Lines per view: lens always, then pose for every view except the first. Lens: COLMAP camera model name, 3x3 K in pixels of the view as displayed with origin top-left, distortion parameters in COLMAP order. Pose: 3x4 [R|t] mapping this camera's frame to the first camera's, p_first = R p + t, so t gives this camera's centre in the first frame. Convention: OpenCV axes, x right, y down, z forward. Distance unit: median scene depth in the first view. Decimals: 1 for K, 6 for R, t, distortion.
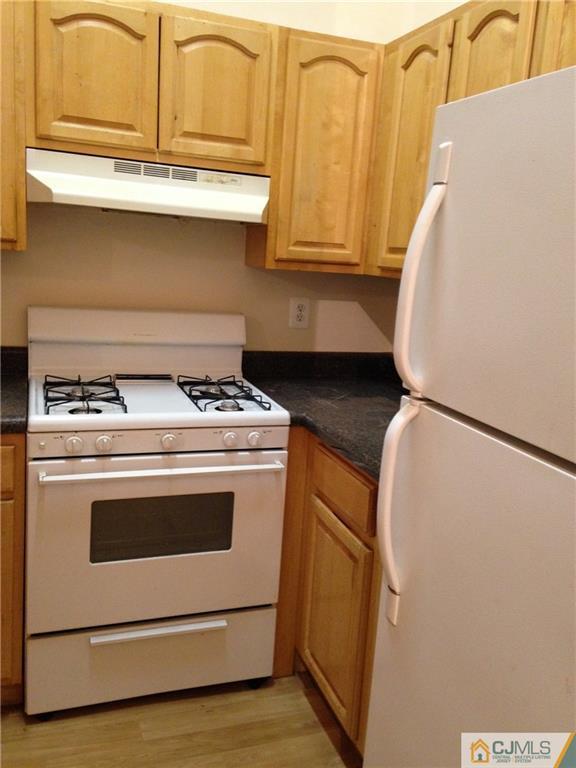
lens RADIAL K [[698.3, 0, 295.5], [0, 698.3, 382.5], [0, 0, 1]] dist [0.122757, -0.169986]
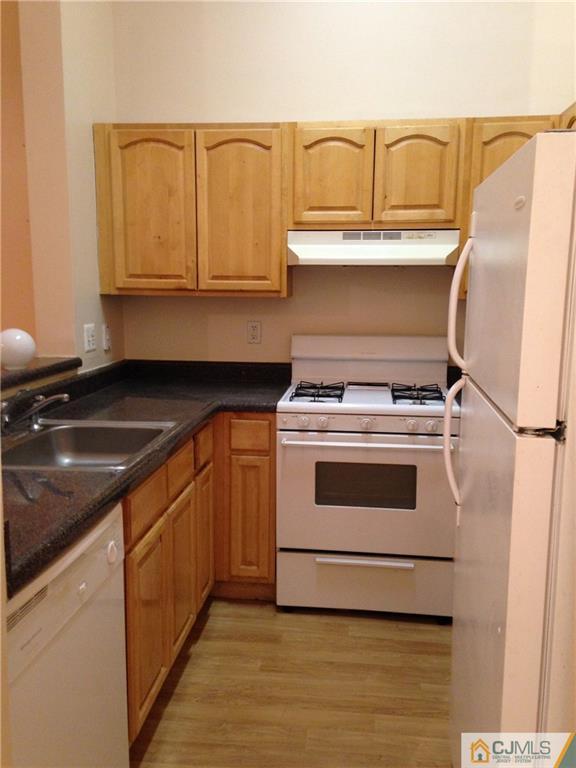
lens RADIAL K [[698.3, 0, 284.7], [0, 698.3, 384.5], [0, 0, 1]] dist [0.122757, -0.169986]
pose [[0.886656, 0.001506, -0.462426, 0.309744], [-0.029331, 0.998164, -0.052987, 0.080085], [0.461498, 0.060545, 0.885073, -0.316191]]
